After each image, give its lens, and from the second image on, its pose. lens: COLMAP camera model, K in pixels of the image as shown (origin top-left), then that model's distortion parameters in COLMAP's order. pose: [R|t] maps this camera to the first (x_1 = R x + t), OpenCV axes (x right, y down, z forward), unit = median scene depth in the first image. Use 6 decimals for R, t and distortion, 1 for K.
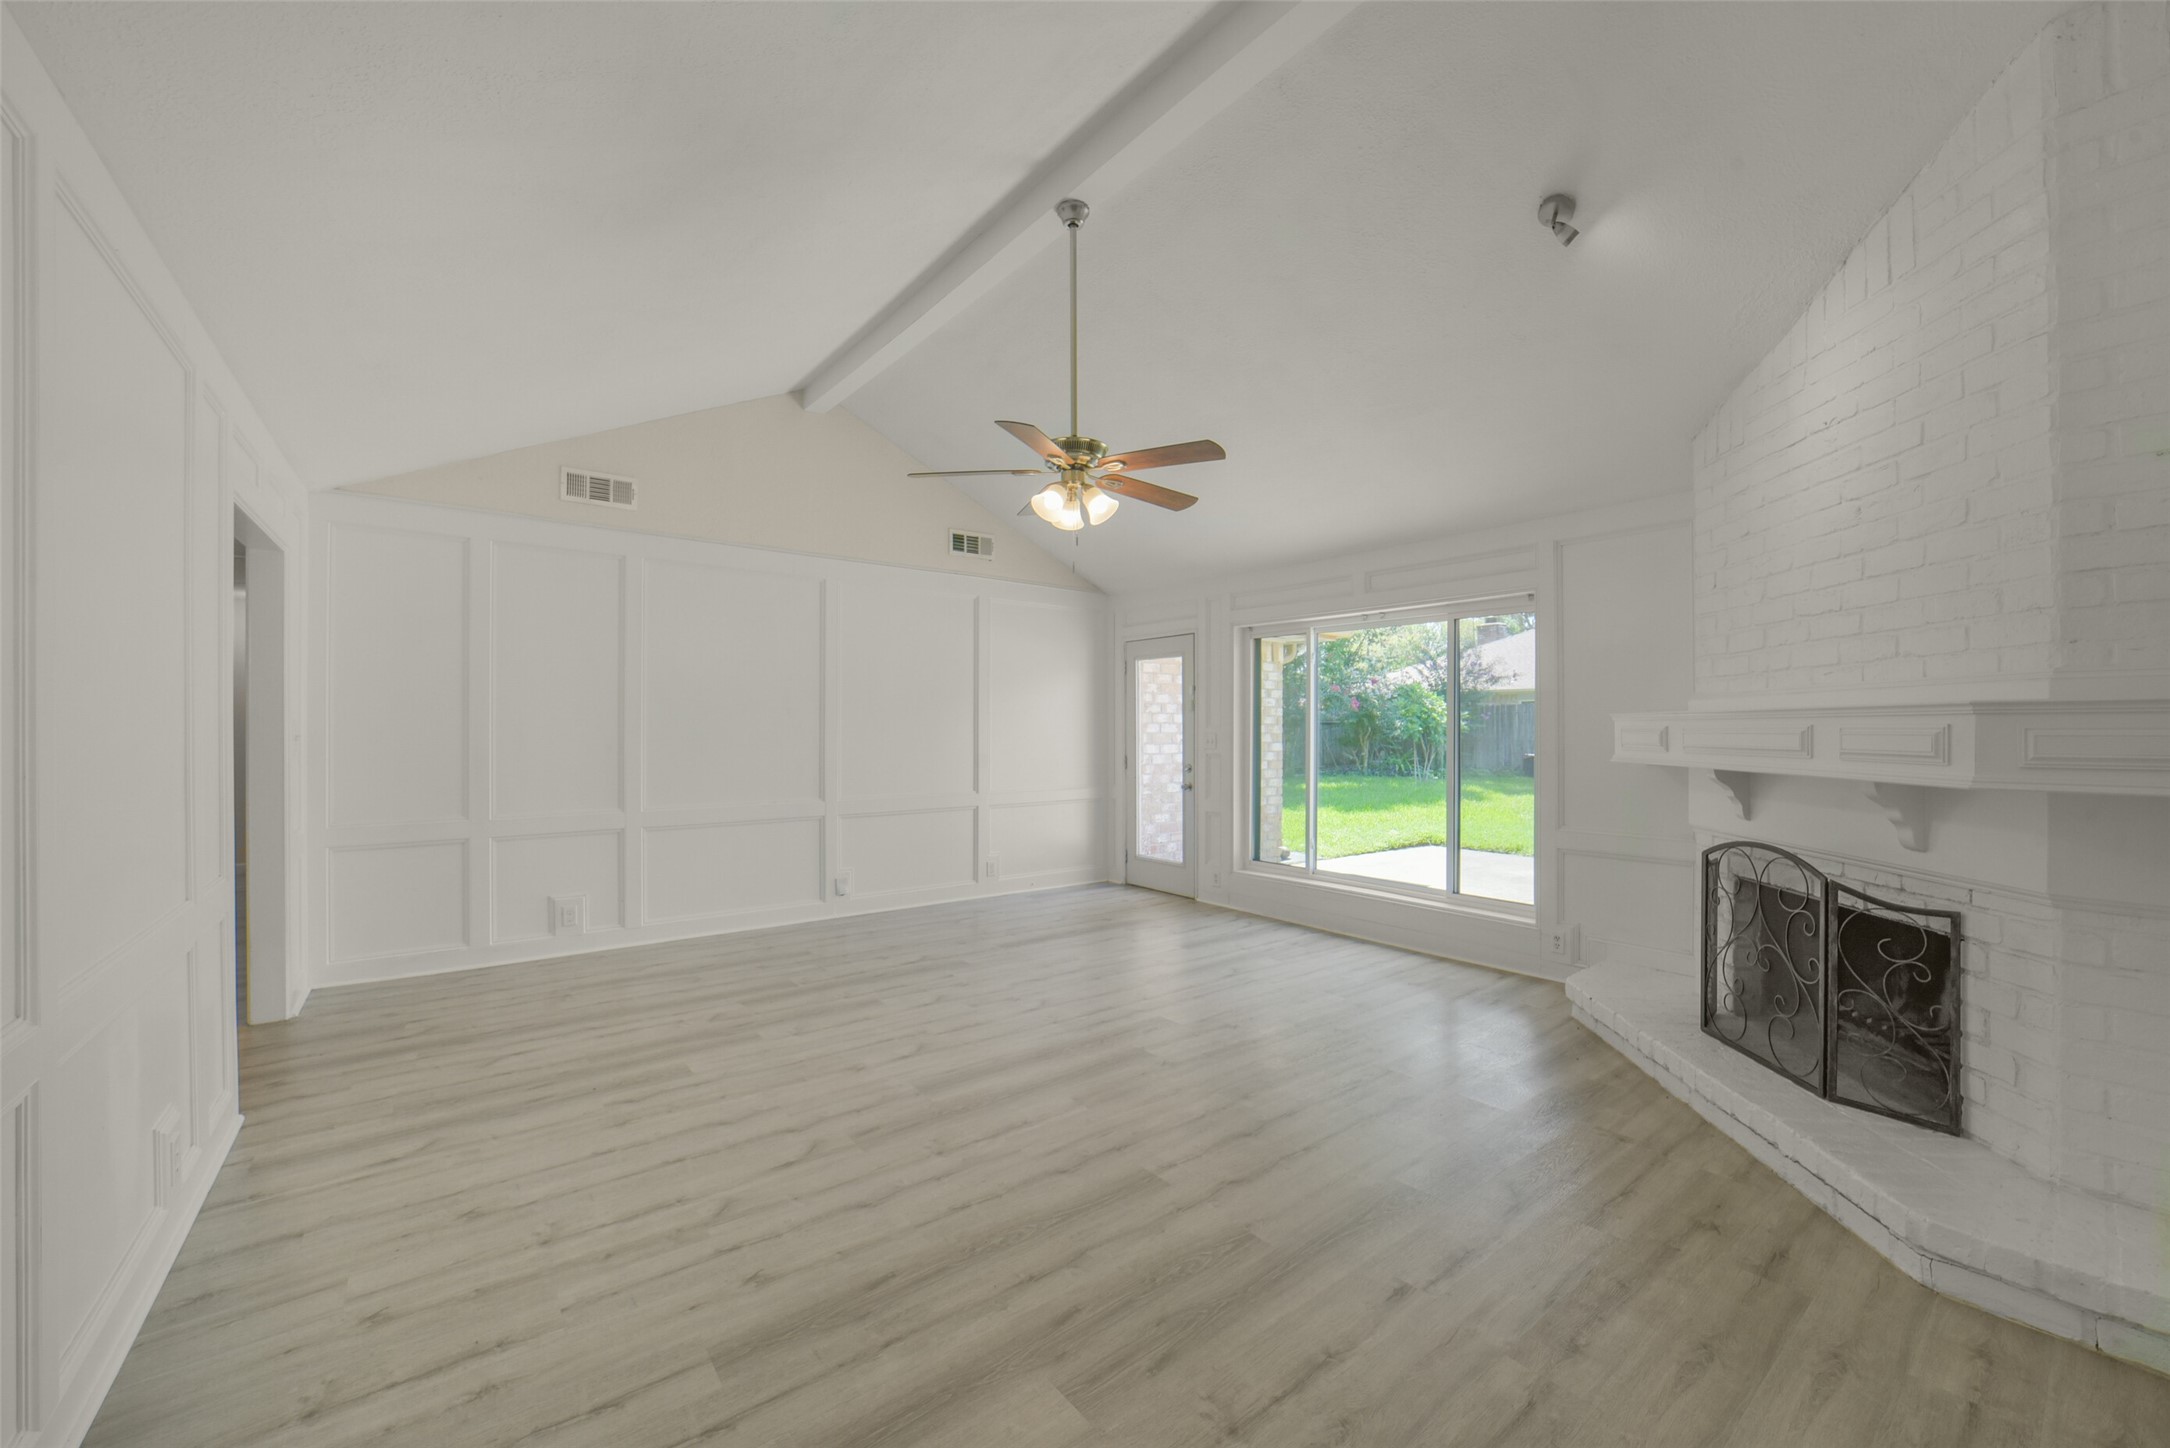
lens RADIAL K [[864.6, 0, 1103.1], [0, 864.6, 729.8], [0, 0, 1]] dist [-0.027106, 0.003231]
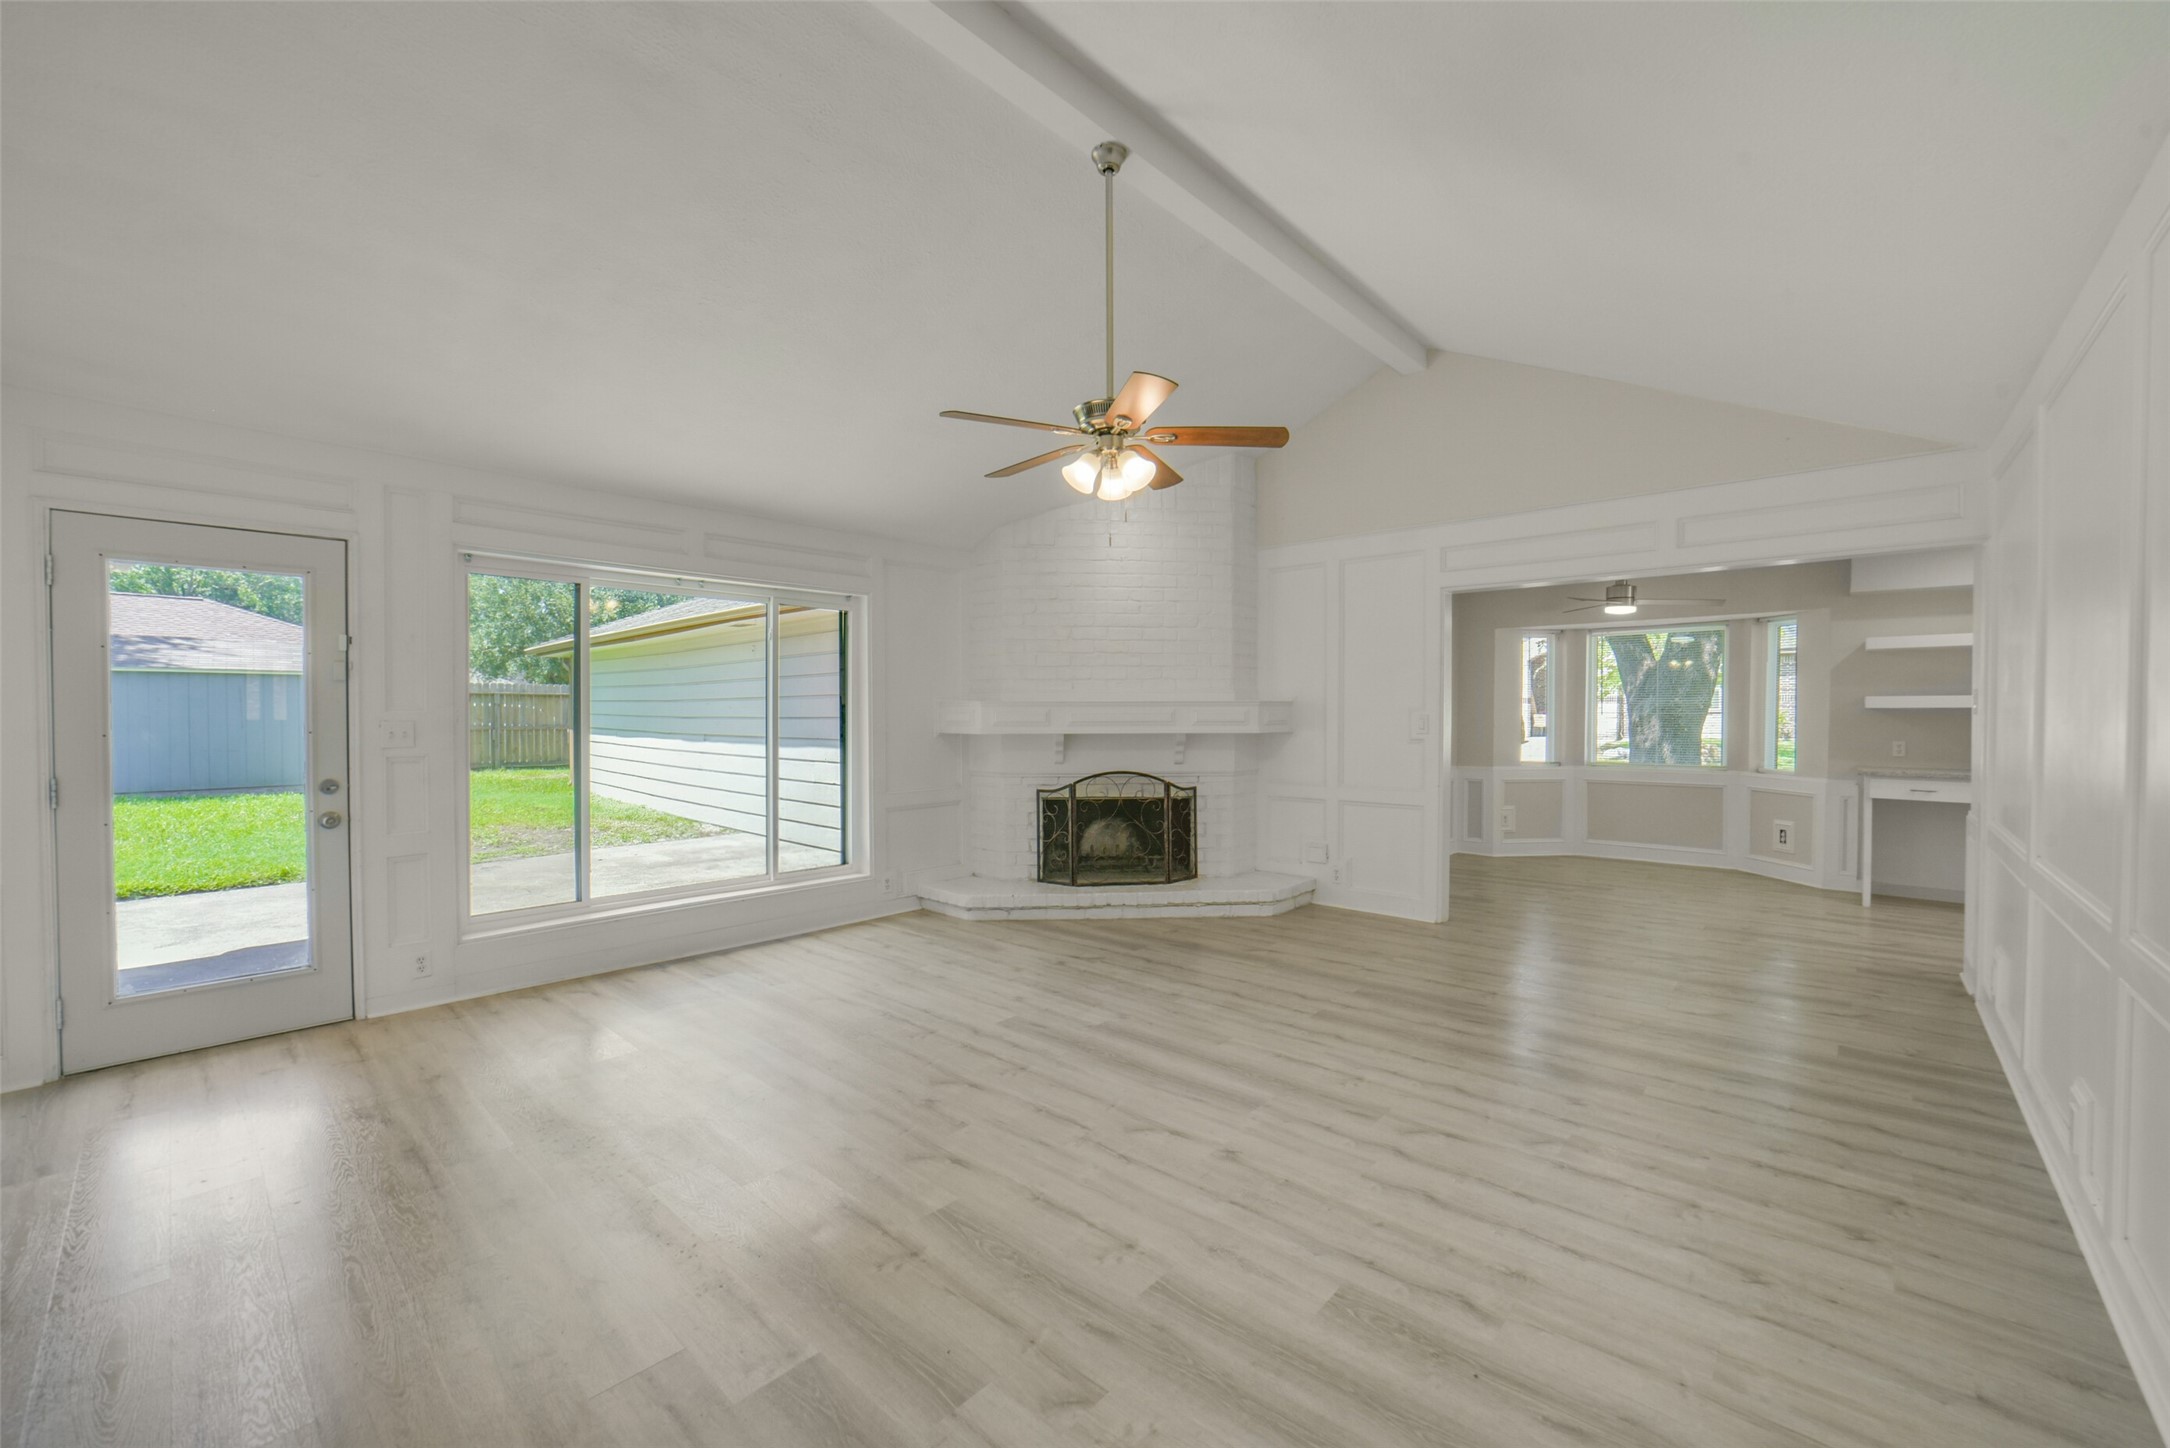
lens RADIAL K [[864.6, 0, 1094.4], [0, 864.6, 721.2], [0, 0, 1]] dist [-0.027106, 0.003231]
pose [[-0.178462, -0.010113, 0.983895, -1.205787], [0.001728, 0.999942, 0.010591, -0.000158], [-0.983945, 0.003590, -0.178434, 1.490865]]
